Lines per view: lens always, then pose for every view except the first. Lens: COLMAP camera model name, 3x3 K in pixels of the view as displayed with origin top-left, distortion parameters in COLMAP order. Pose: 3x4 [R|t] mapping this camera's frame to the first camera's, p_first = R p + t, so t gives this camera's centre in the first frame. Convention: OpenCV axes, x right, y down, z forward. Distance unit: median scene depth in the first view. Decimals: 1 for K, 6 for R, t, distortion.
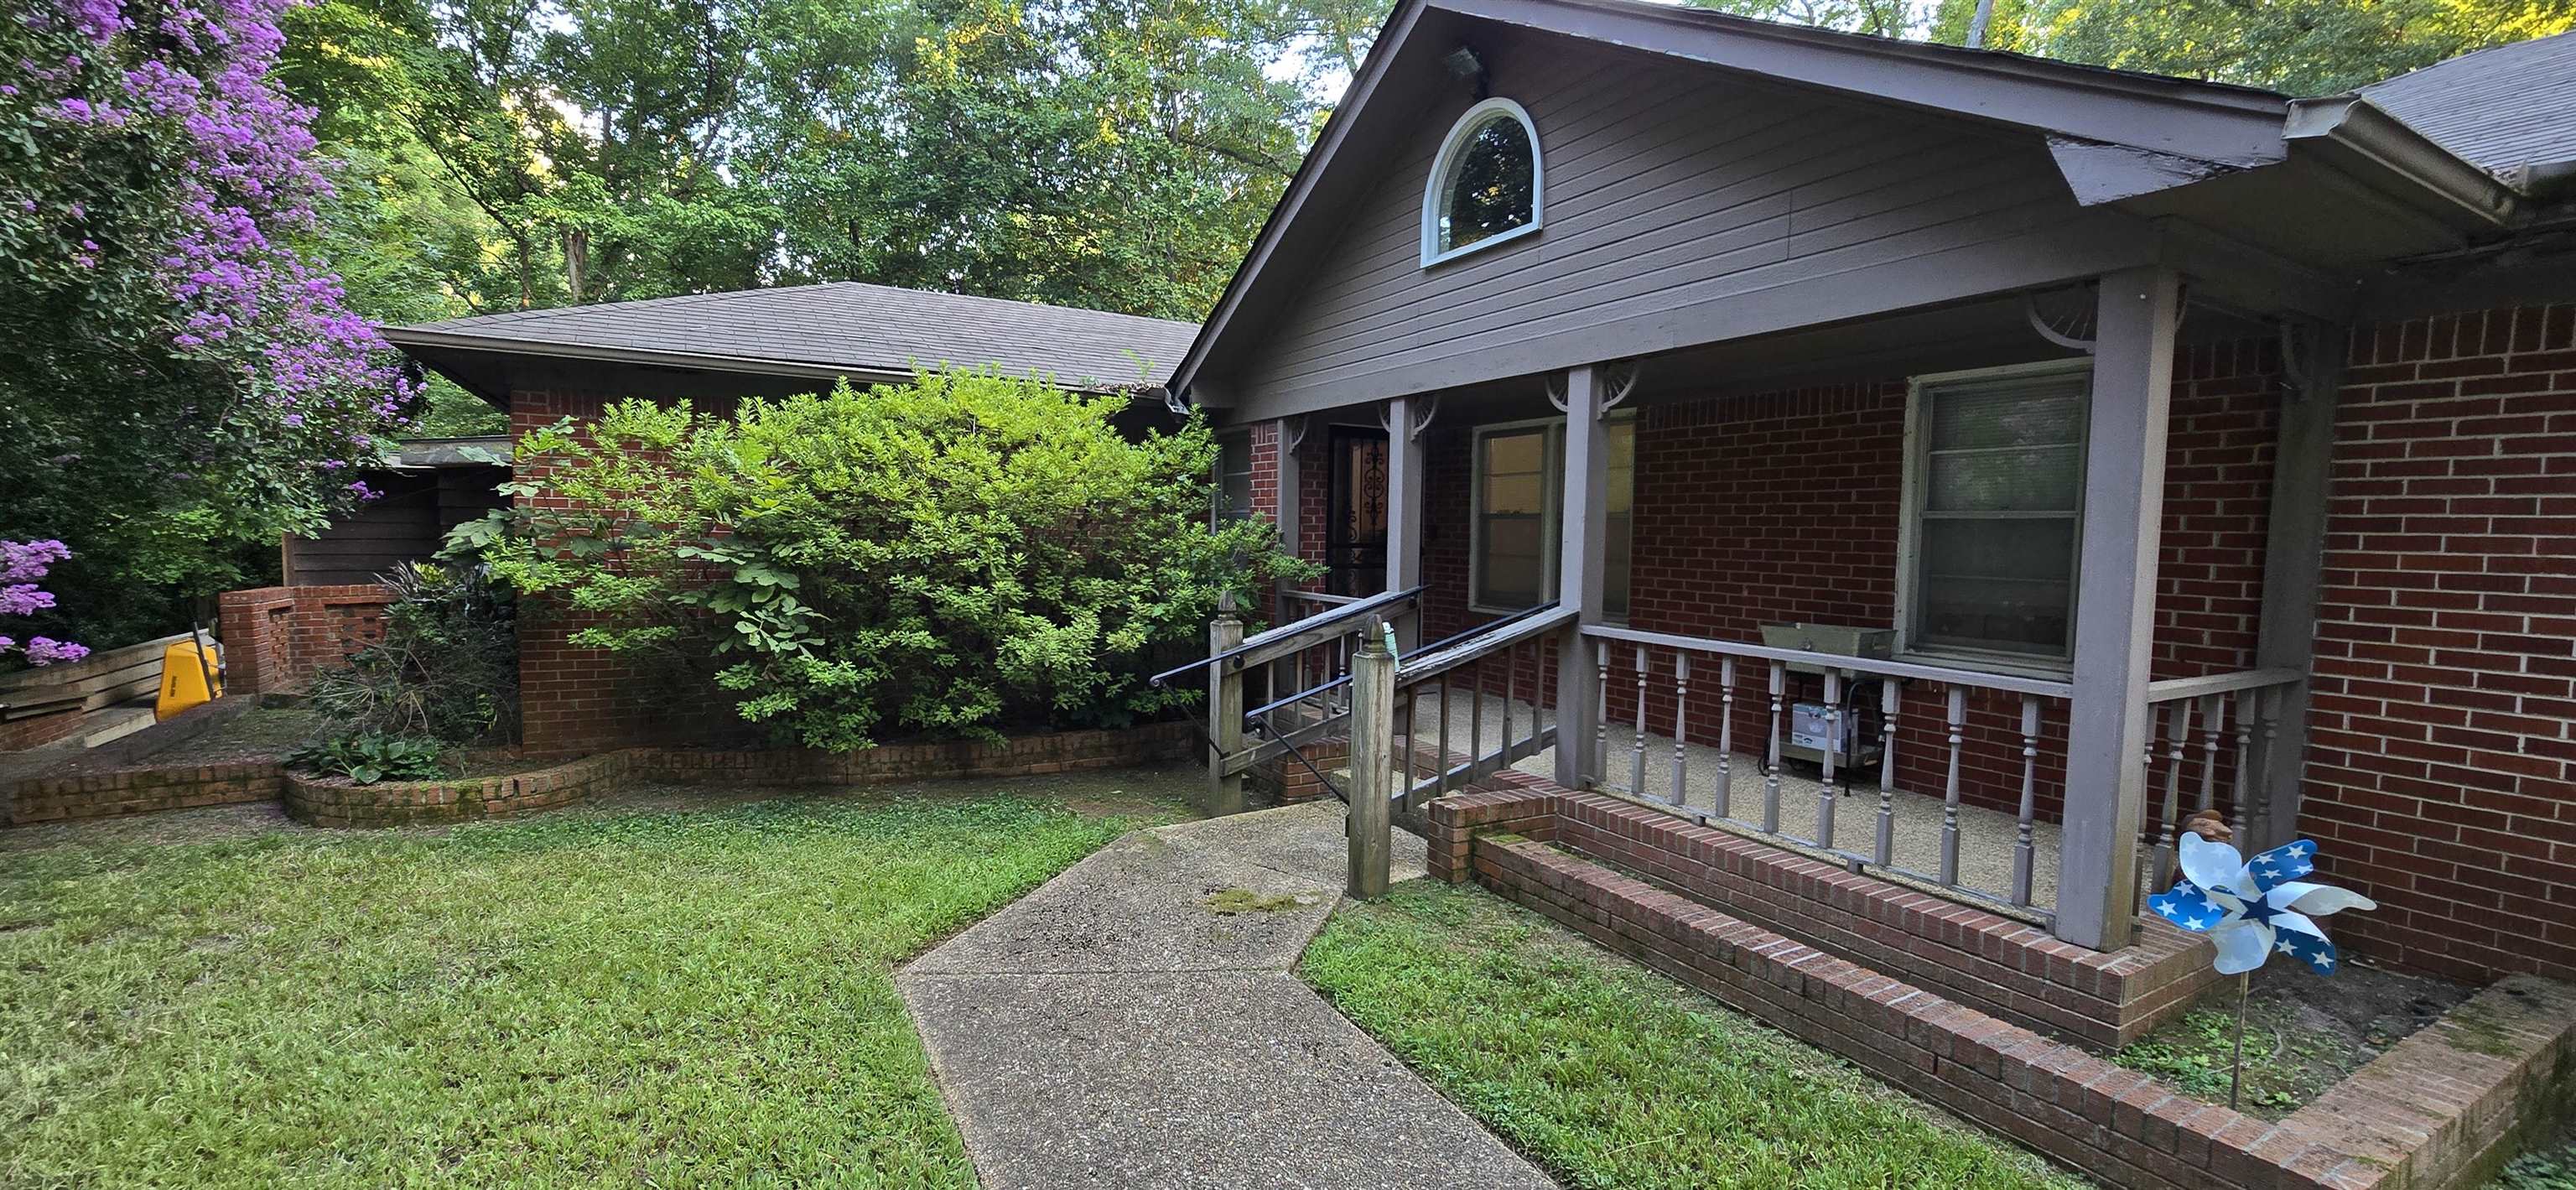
lens RADIAL K [[1048.6, 0, 1295.7], [0, 1048.6, 605.3], [0, 0, 1]] dist [-0.002885, -0.000474]
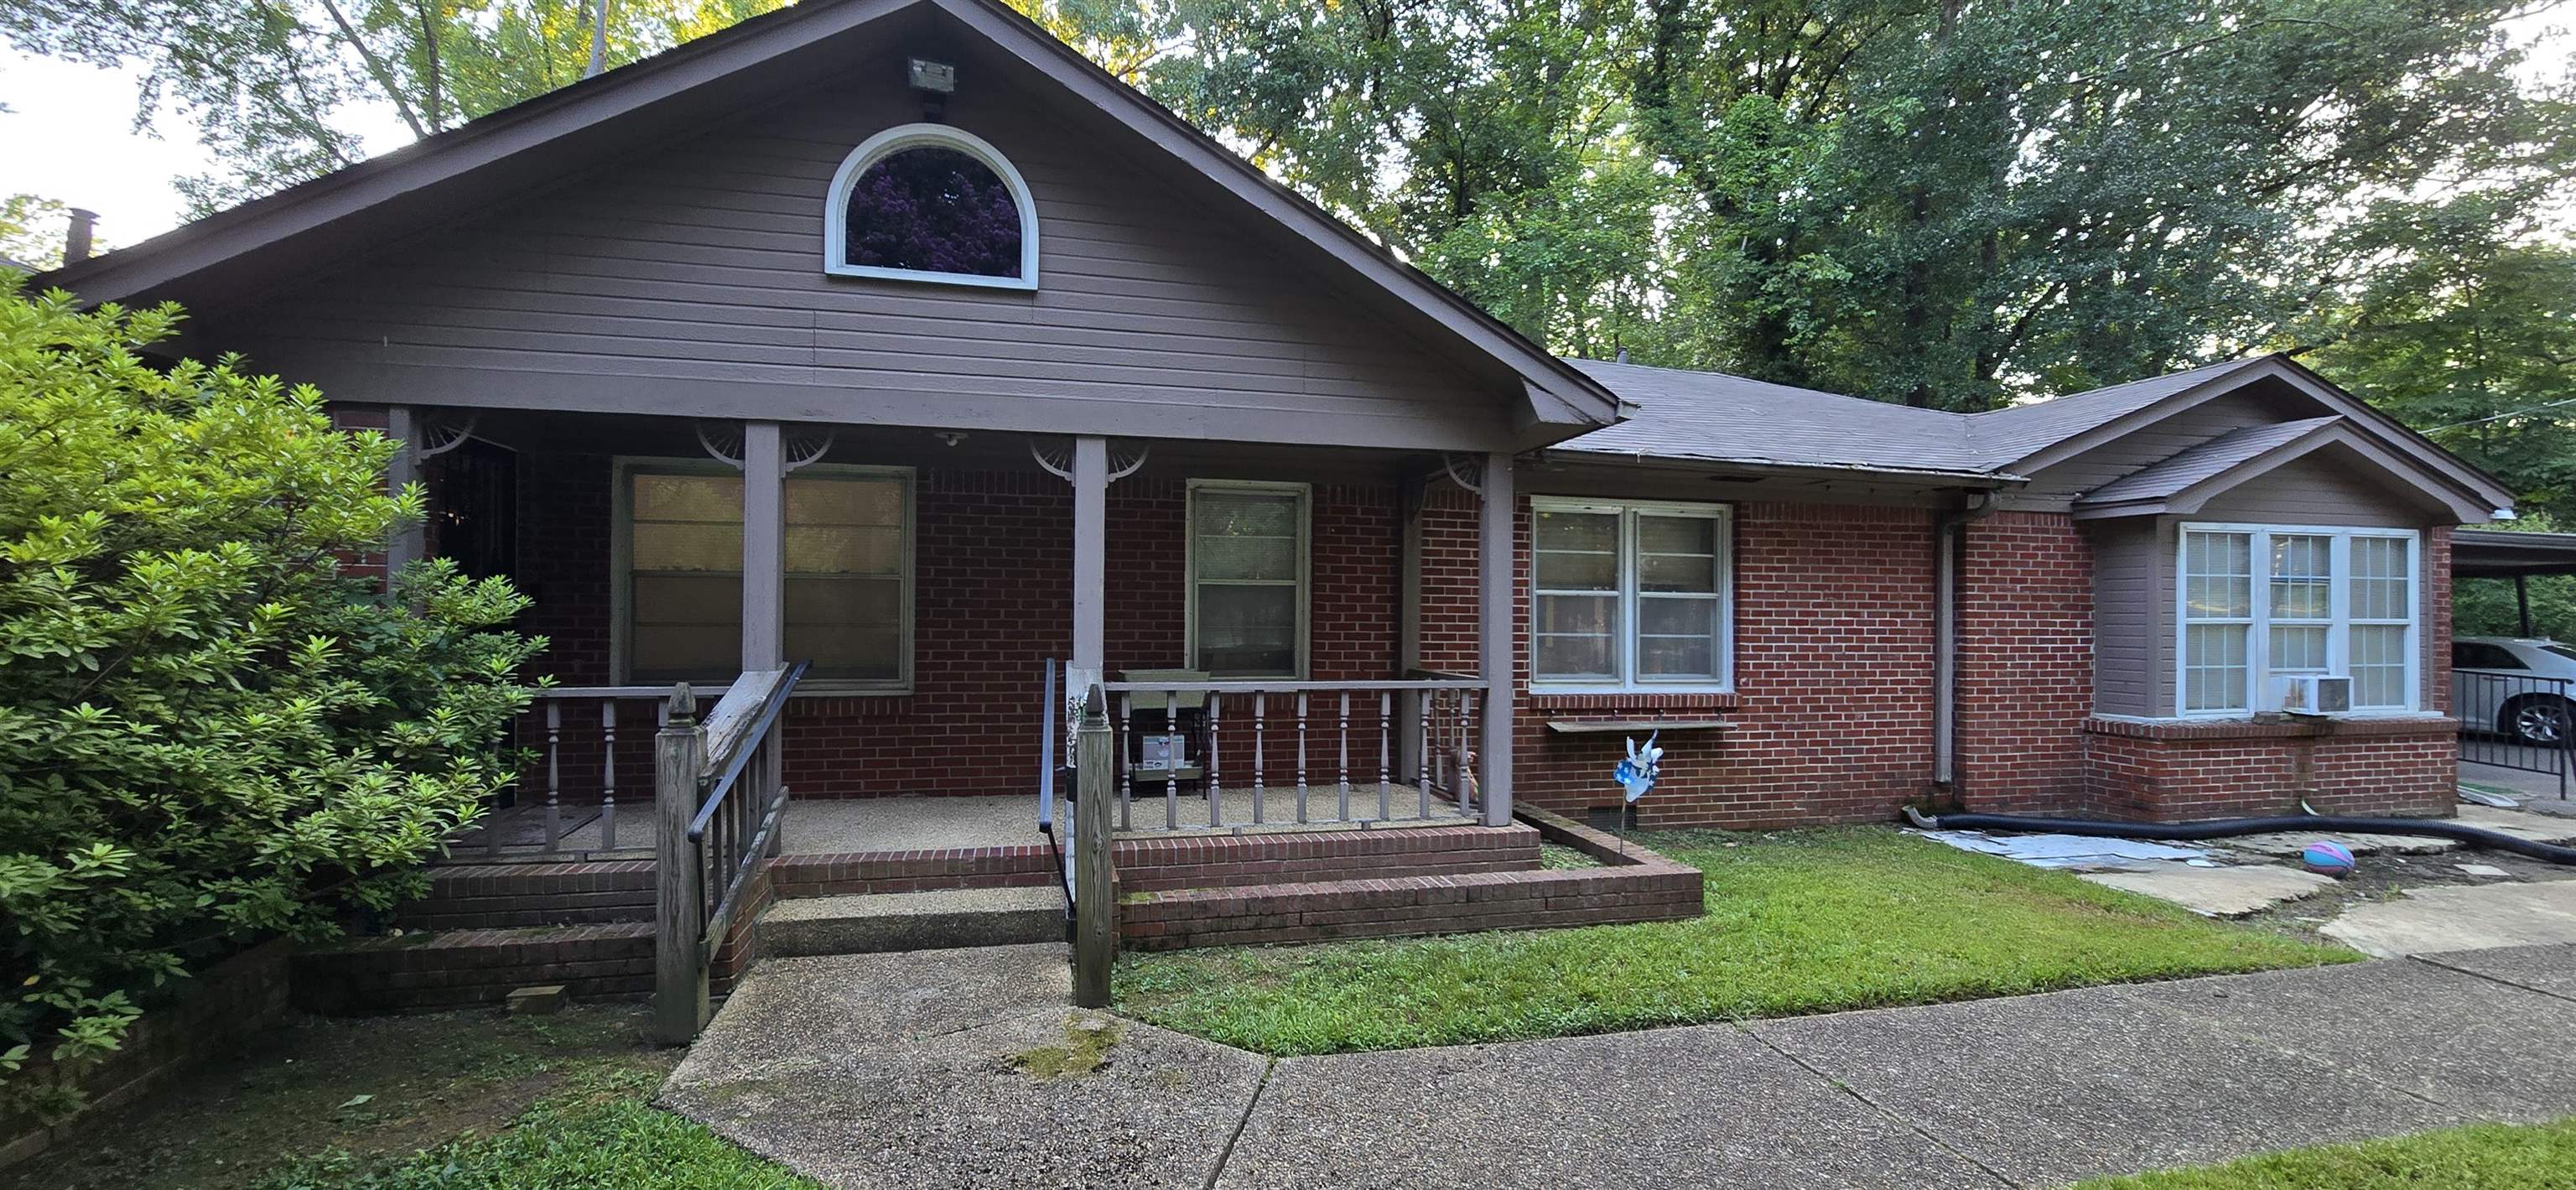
lens RADIAL K [[1048.6, 0, 1295.7], [0, 1048.6, 605.3], [0, 0, 1]] dist [-0.002885, -0.000474]
pose [[0.281738, -0.008693, 0.959452, -0.652993], [0.066912, 0.997703, -0.010608, -0.033114], [-0.957156, 0.067187, 0.281672, 0.501033]]
